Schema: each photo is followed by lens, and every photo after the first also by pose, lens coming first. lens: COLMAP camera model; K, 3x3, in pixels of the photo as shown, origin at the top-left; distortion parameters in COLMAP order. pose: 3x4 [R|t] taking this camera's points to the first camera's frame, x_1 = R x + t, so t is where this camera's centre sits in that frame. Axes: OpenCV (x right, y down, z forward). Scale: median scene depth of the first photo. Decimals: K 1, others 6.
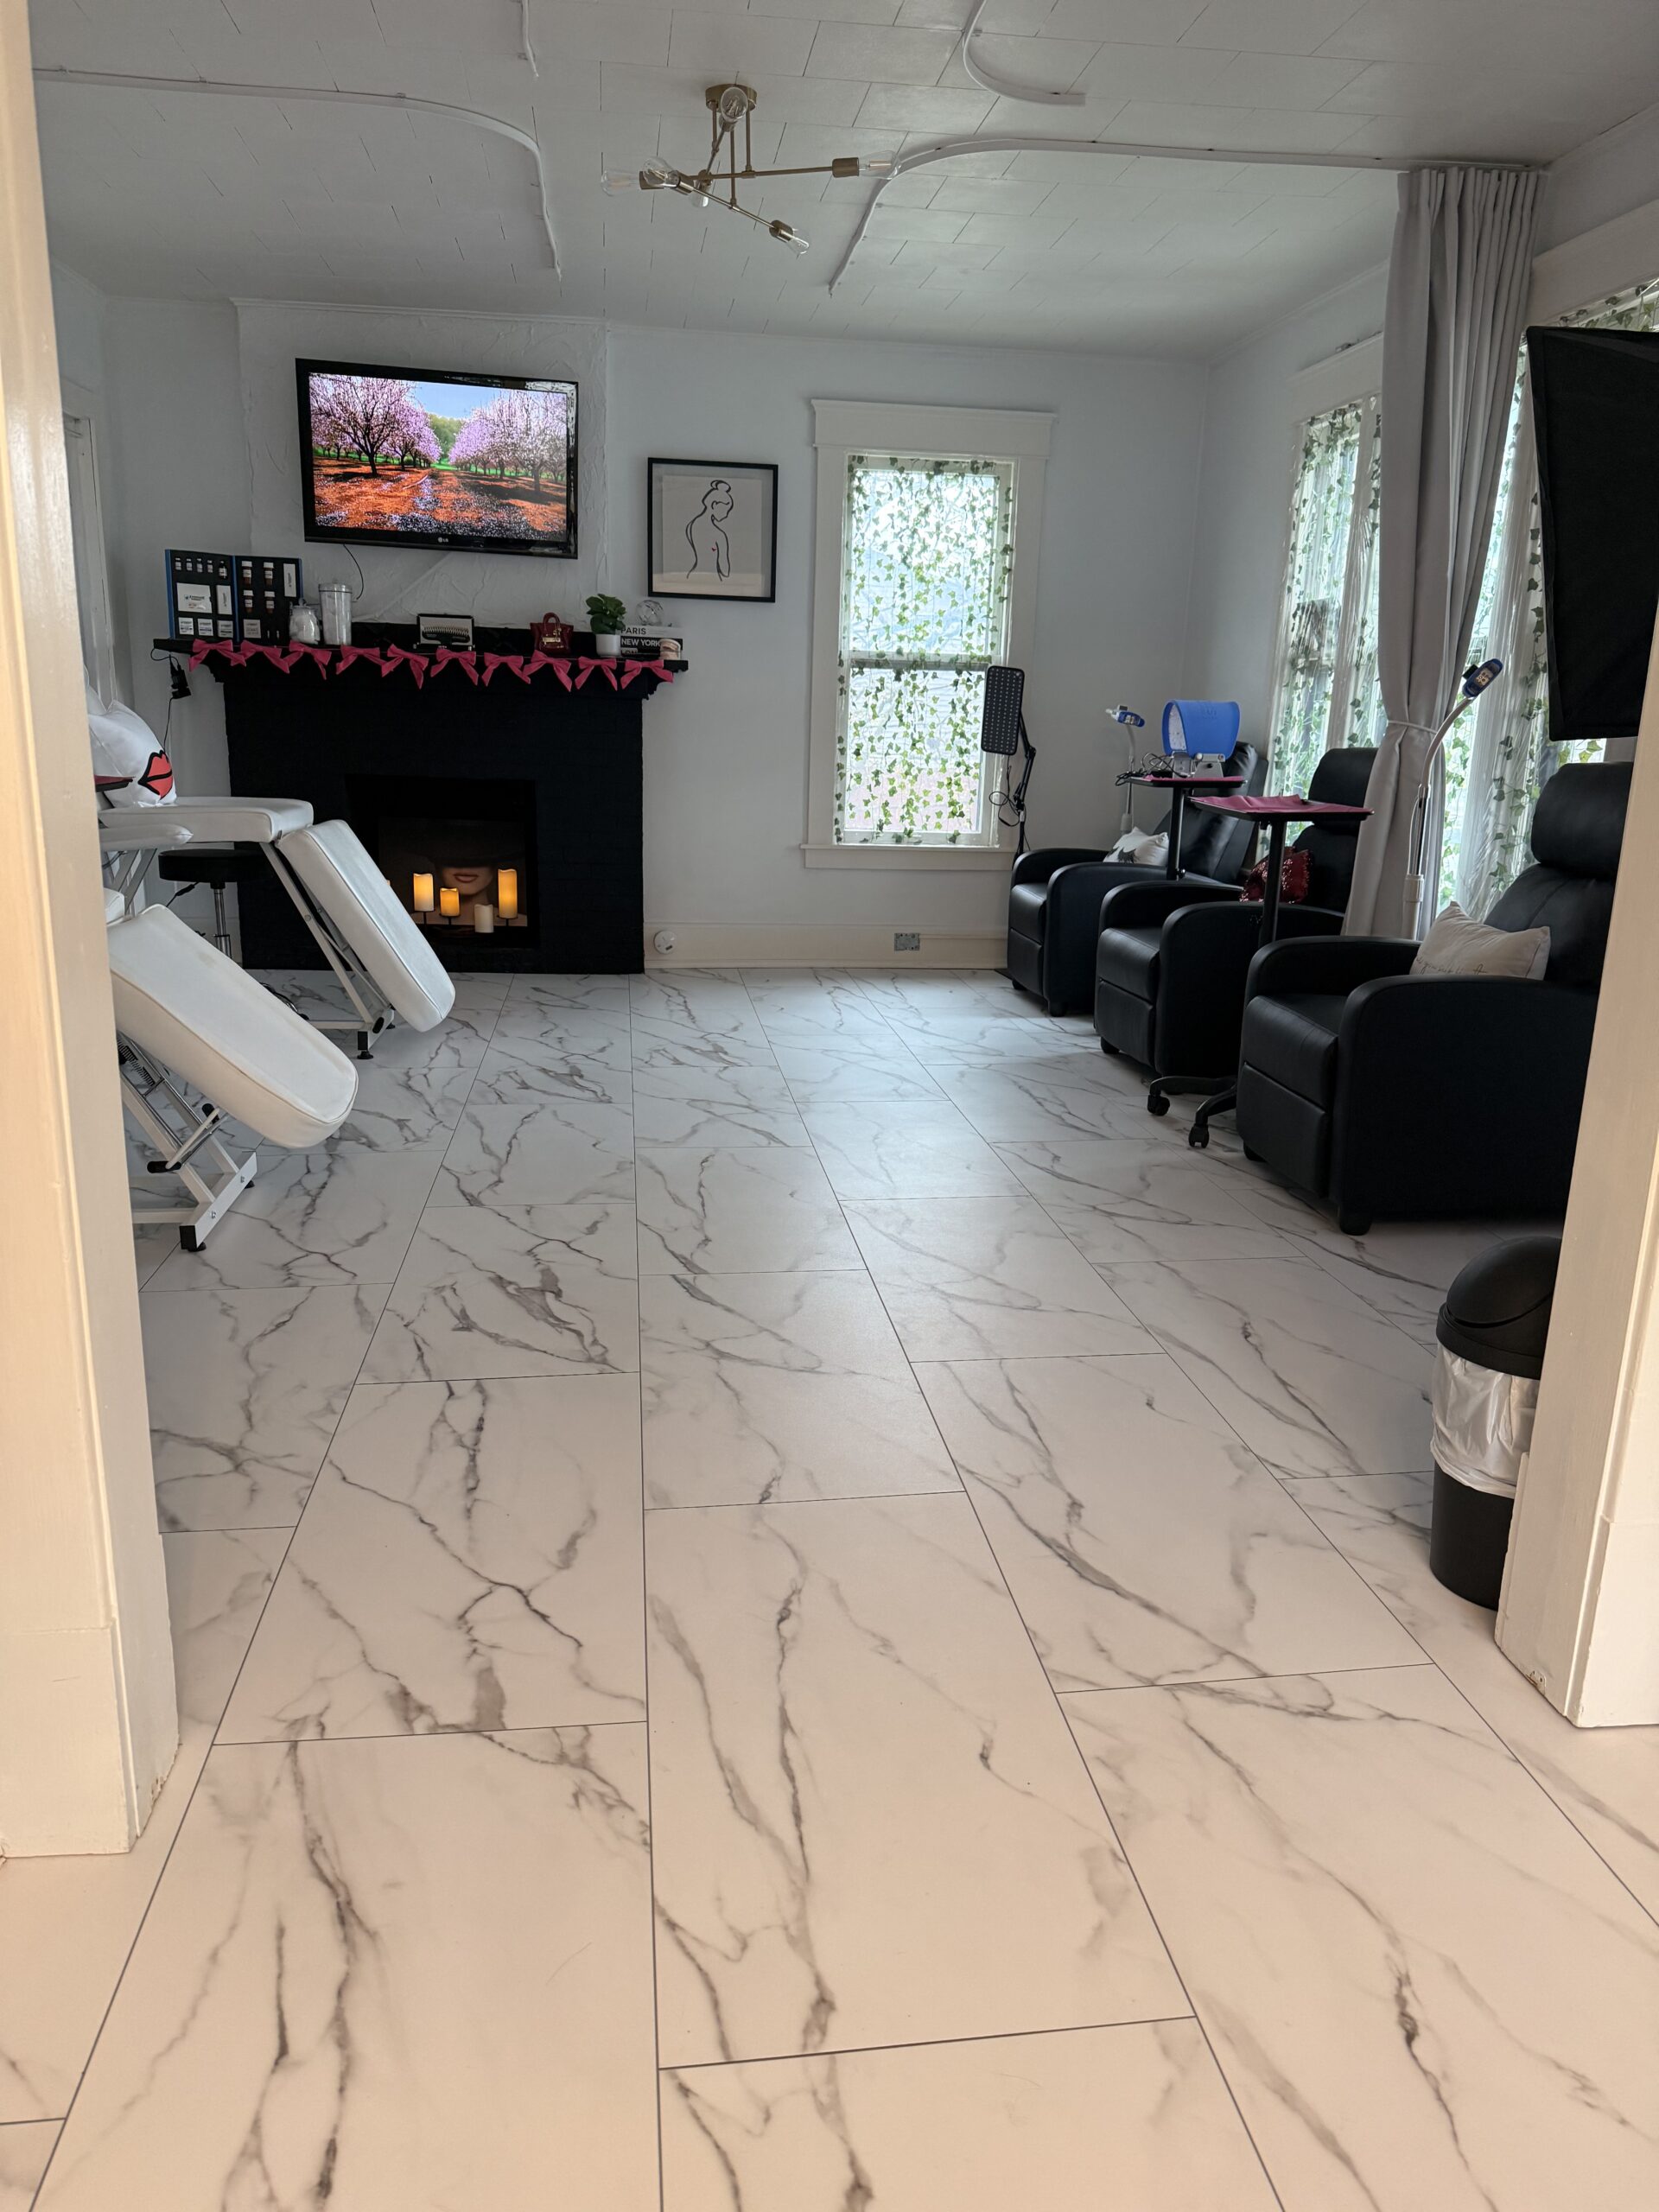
lens RADIAL K [[1523.4, 0, 846.8], [0, 1523.4, 1141.5], [0, 0, 1]] dist [0.118738, -0.188923]
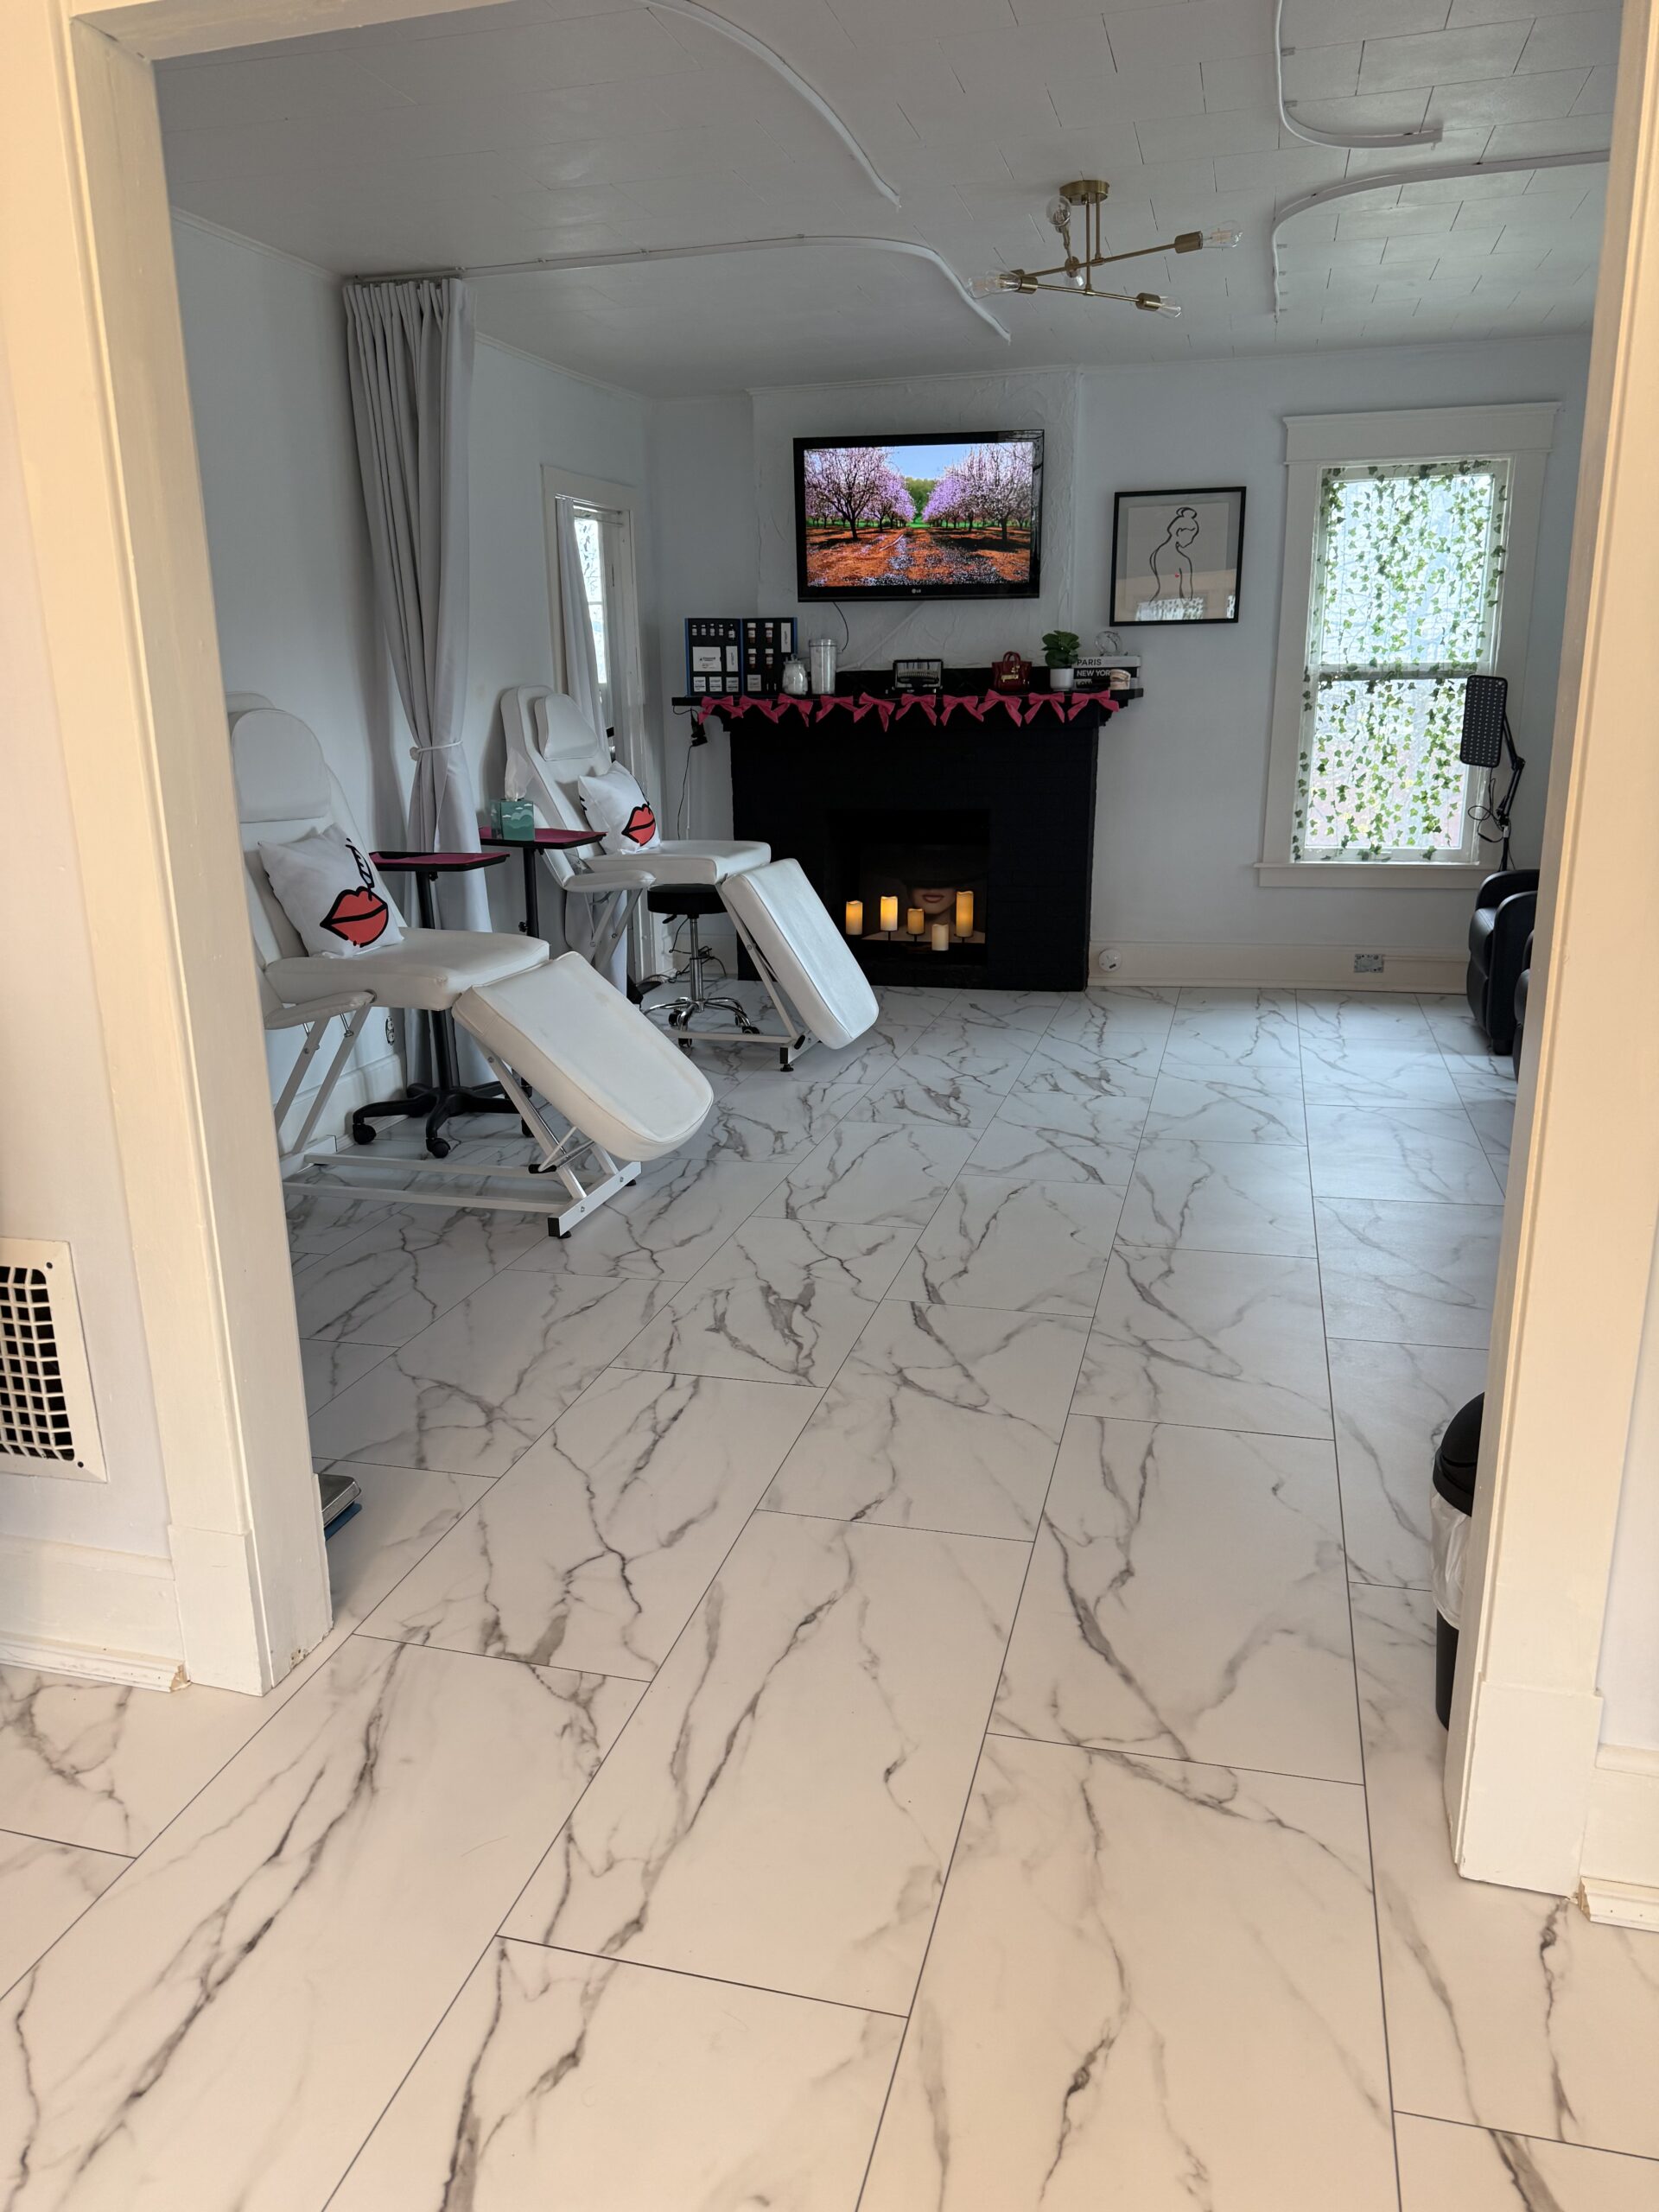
lens RADIAL K [[1530.2, 0, 884.0], [0, 1530.2, 1156.0], [0, 0, 1]] dist [0.146254, -0.296561]
pose [[0.921918, 0.075469, -0.379963, 0.165035], [-0.063656, 0.997020, 0.043581, -0.038362], [0.382120, -0.015991, 0.923974, -0.025296]]
